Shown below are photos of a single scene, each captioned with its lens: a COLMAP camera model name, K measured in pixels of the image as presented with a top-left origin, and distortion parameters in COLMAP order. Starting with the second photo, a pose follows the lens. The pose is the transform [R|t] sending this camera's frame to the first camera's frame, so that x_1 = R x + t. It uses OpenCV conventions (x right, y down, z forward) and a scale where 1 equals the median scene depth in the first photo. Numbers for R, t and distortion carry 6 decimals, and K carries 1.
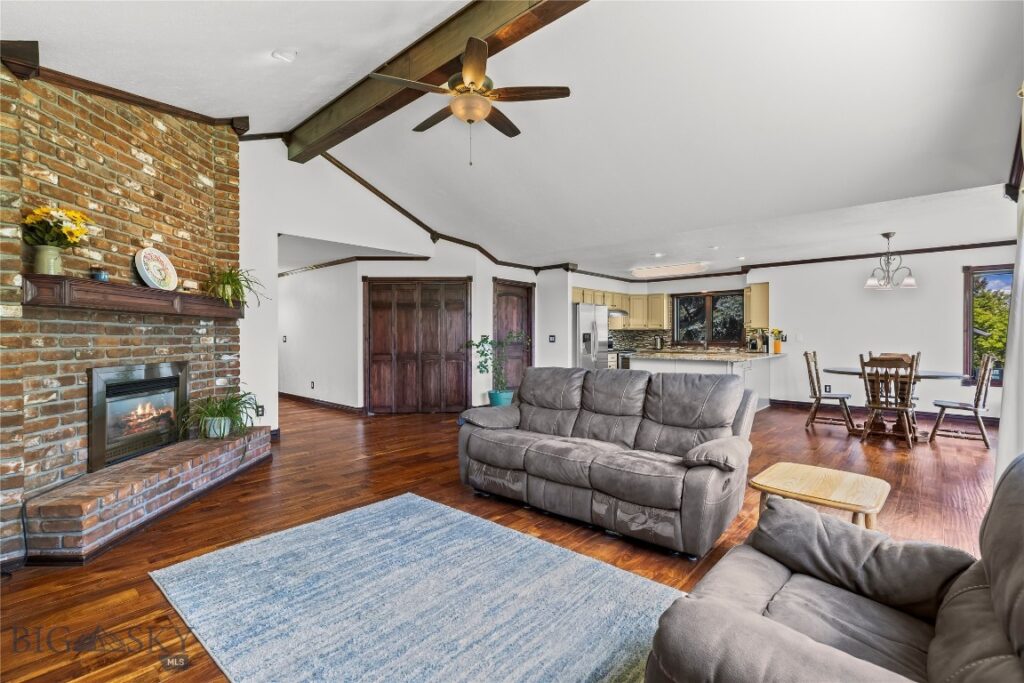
lens RADIAL K [[463.2, 0, 503.8], [0, 463.2, 340.7], [0, 0, 1]] dist [-0.007283, 0.000919]
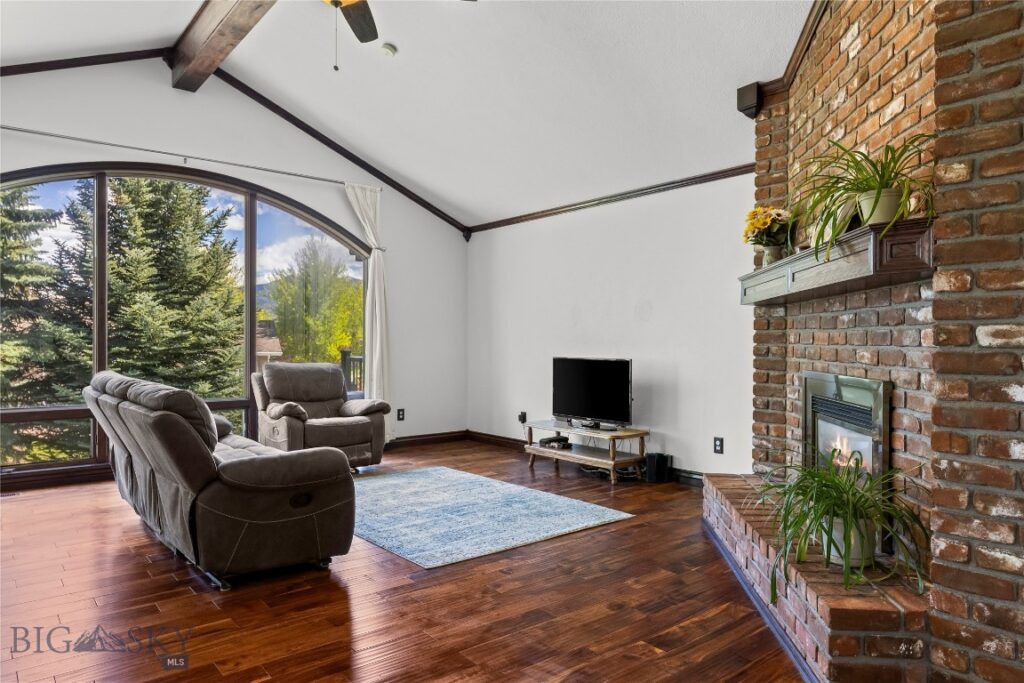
lens RADIAL K [[662.8, 0, 519.1], [0, 662.8, 343.3], [0, 0, 1]] dist [0.000005, -0.000591]
pose [[-0.991539, -0.002961, 0.129772, -0.422094], [-0.001280, 0.999914, 0.013030, -0.002863], [-0.129800, 0.012754, -0.991458, 1.765811]]
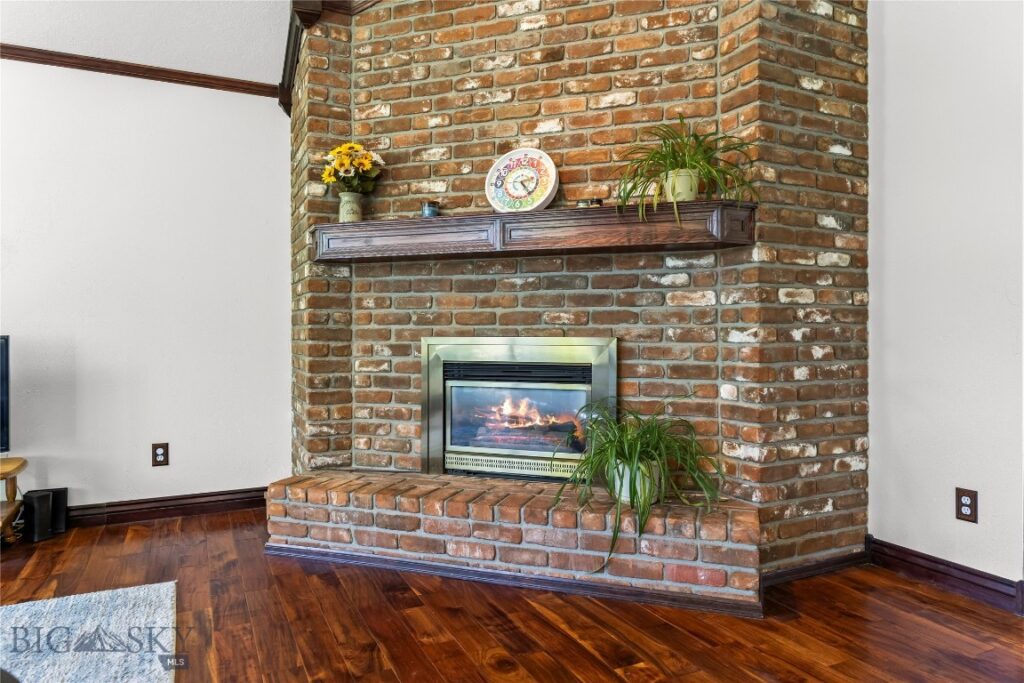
lens RADIAL K [[662.8, 0, 515.8], [0, 662.8, 332.9], [0, 0, 1]] dist [0.000005, -0.000591]
pose [[-0.354749, 0.005296, -0.934947, 0.060031], [-0.007321, 0.999938, 0.008443, 0.033813], [0.934933, 0.009840, -0.354688, 1.202478]]
